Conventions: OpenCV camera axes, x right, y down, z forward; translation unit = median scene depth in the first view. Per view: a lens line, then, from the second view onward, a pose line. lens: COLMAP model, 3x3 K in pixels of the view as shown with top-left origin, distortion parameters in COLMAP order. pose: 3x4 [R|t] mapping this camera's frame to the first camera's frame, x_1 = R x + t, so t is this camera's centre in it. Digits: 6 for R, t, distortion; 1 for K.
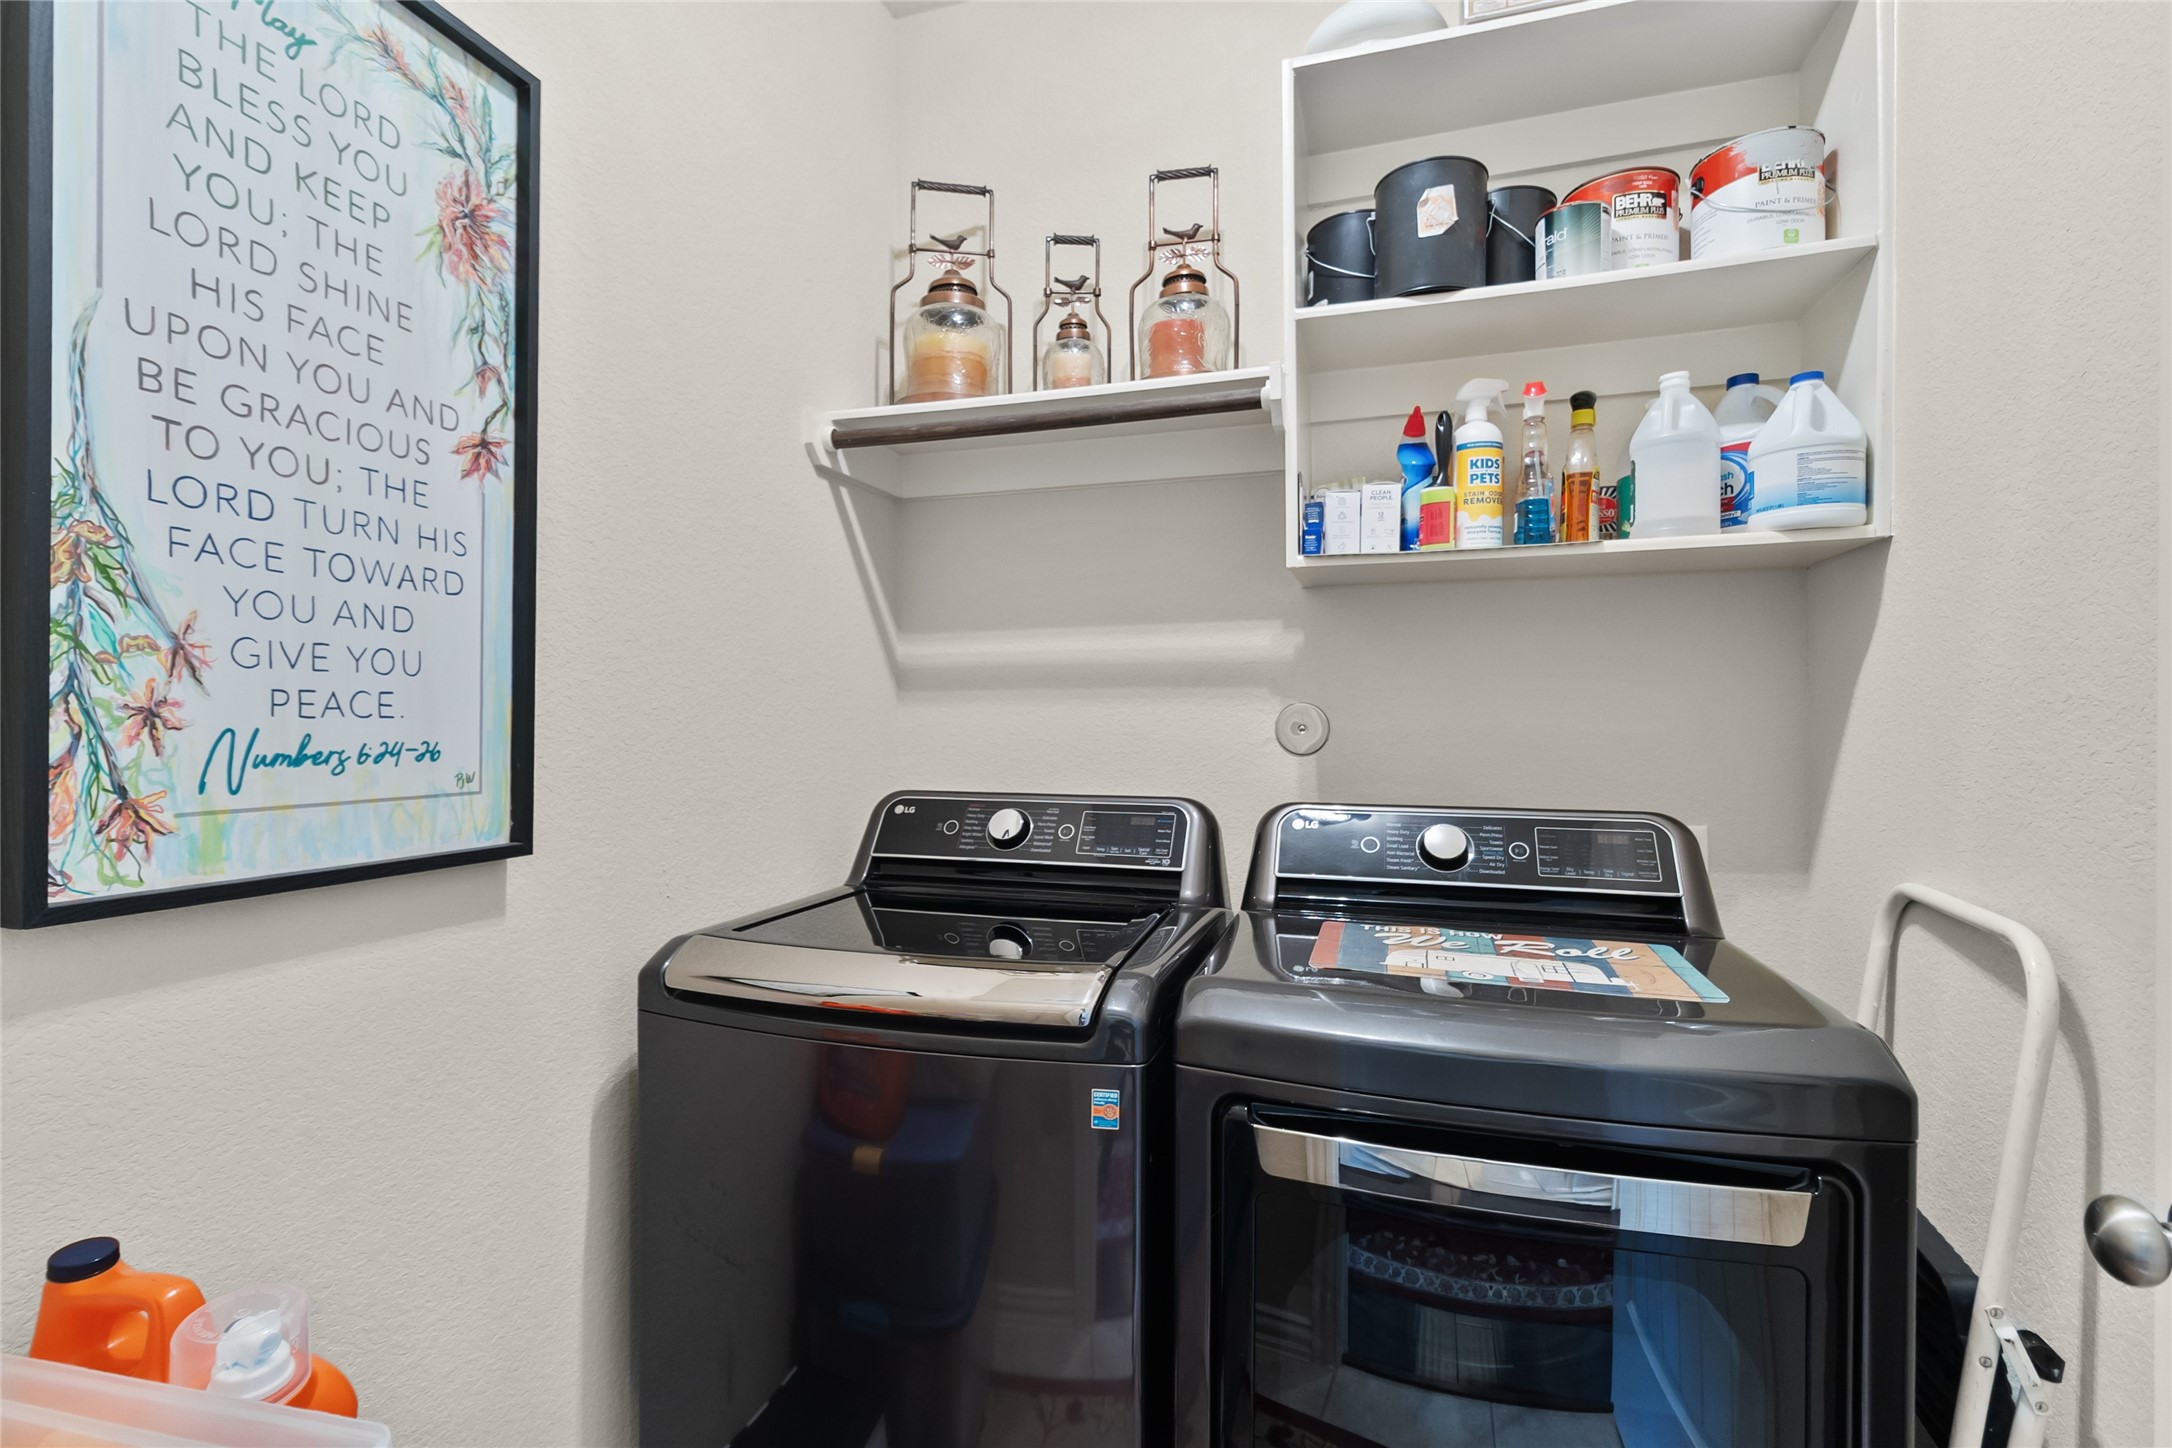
lens RADIAL K [[1001.1, 0, 1091.8], [0, 1001.1, 722.8], [0, 0, 1]] dist [-0.001977, 0.001839]
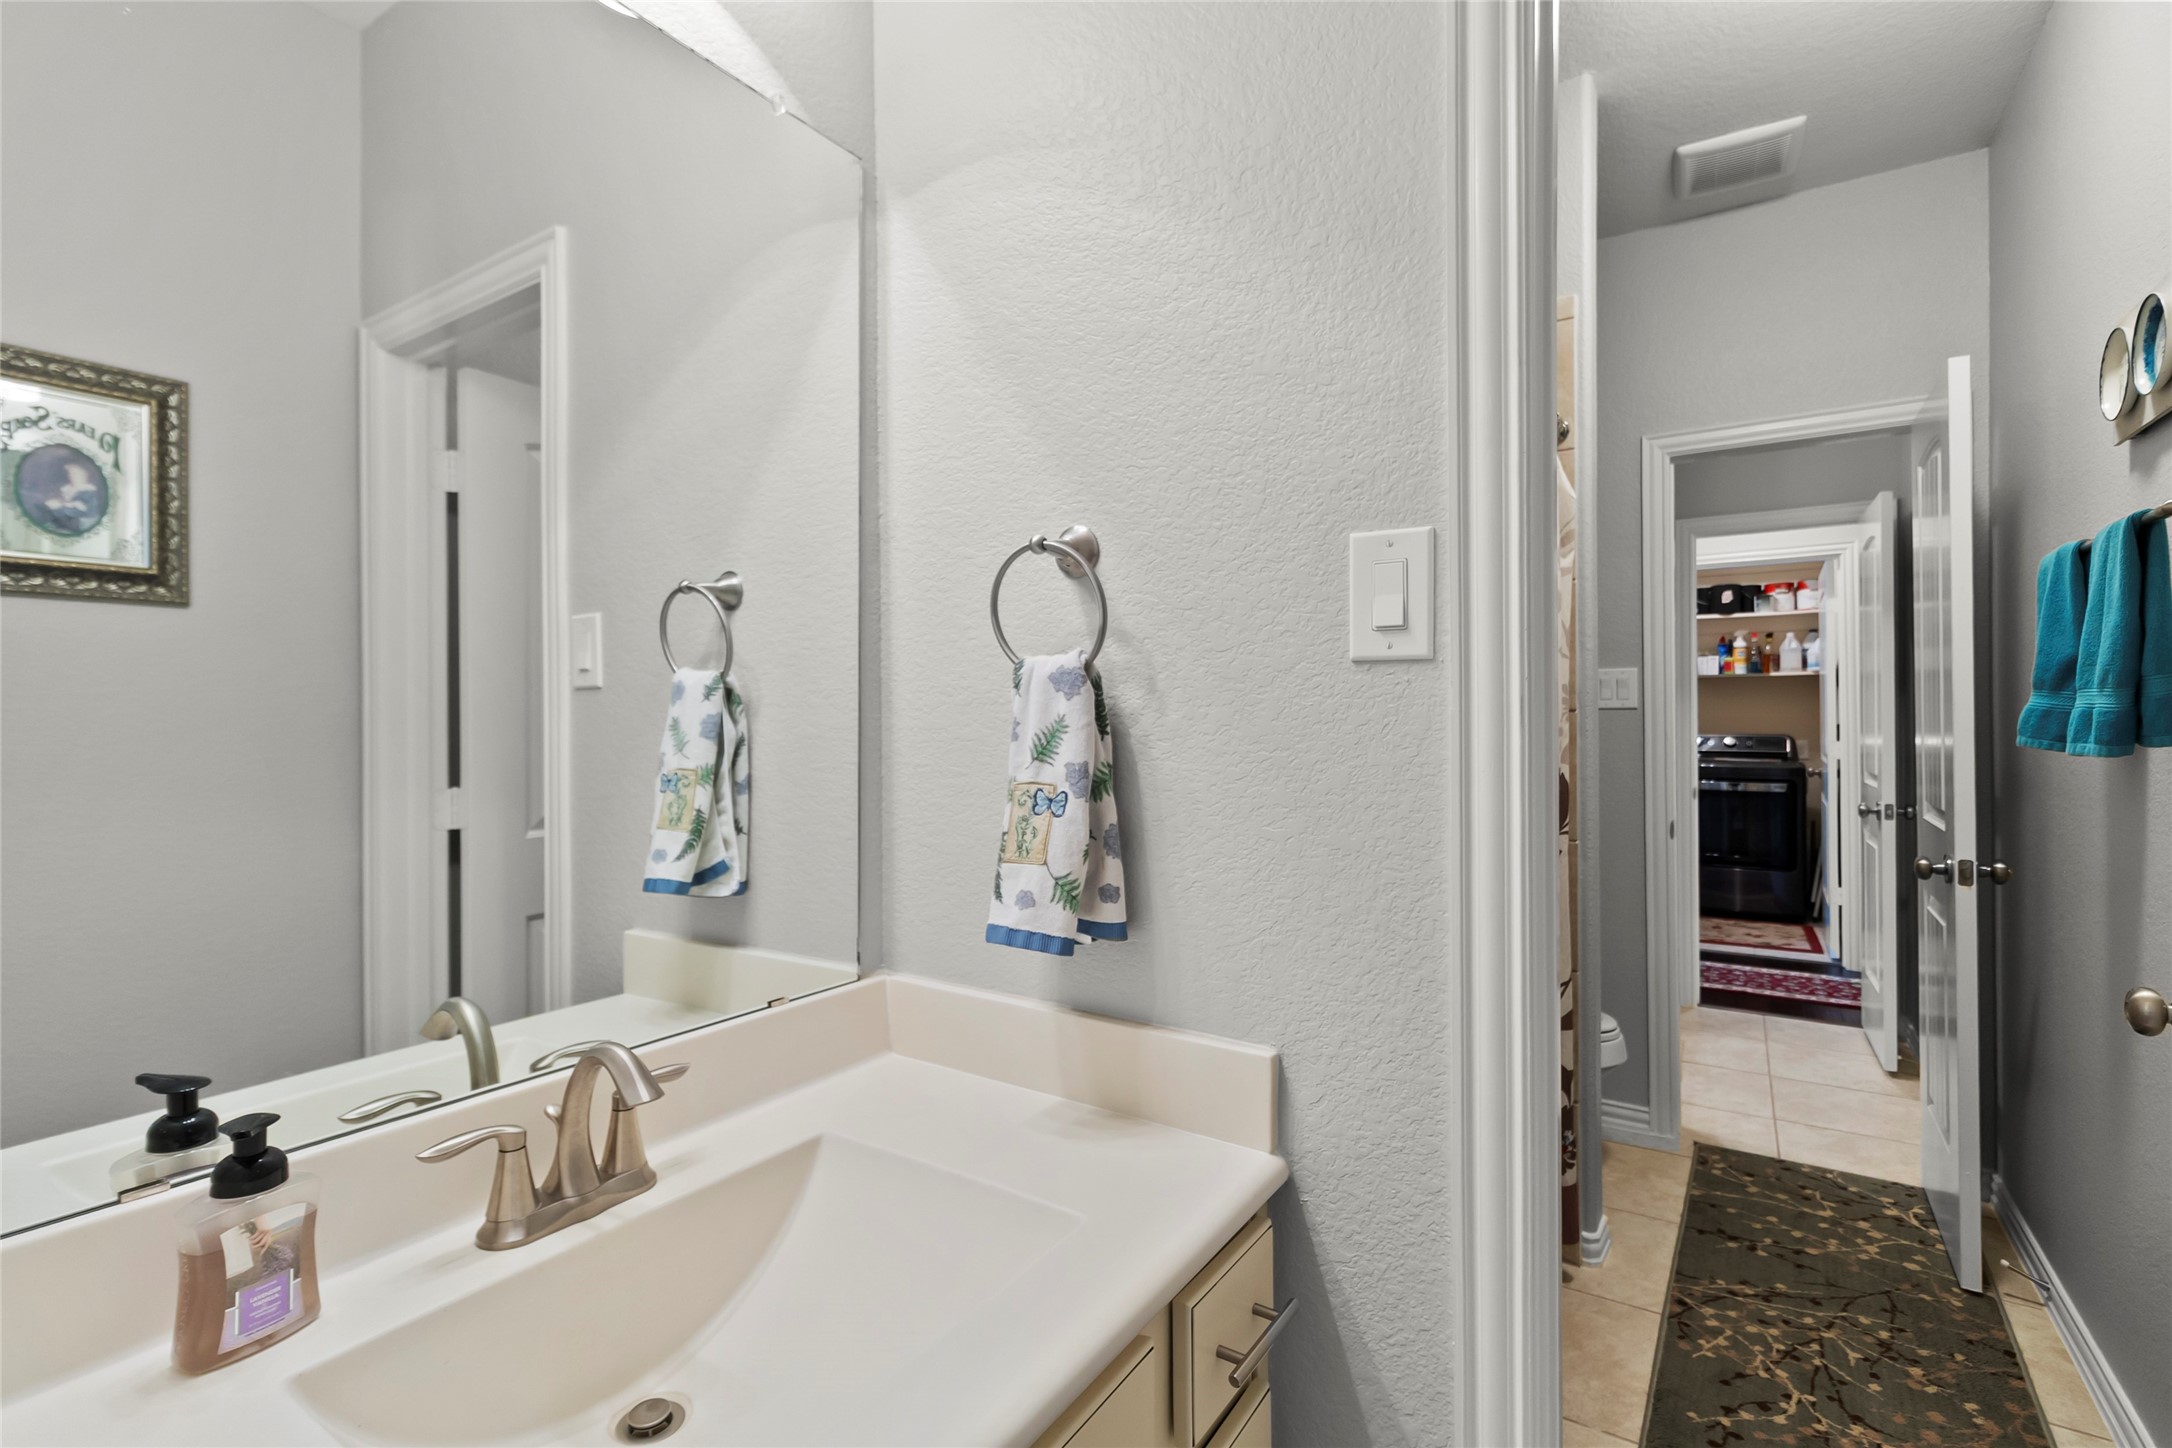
lens RADIAL K [[1001.1, 0, 1073.6], [0, 1001.1, 730.4], [0, 0, 1]] dist [-0.001977, 0.001839]
pose [[0.961895, -0.008132, -0.273299, -1.190271], [0.007957, 0.999967, -0.001750, 0.055850], [0.273304, -0.000492, 0.961928, -3.906820]]
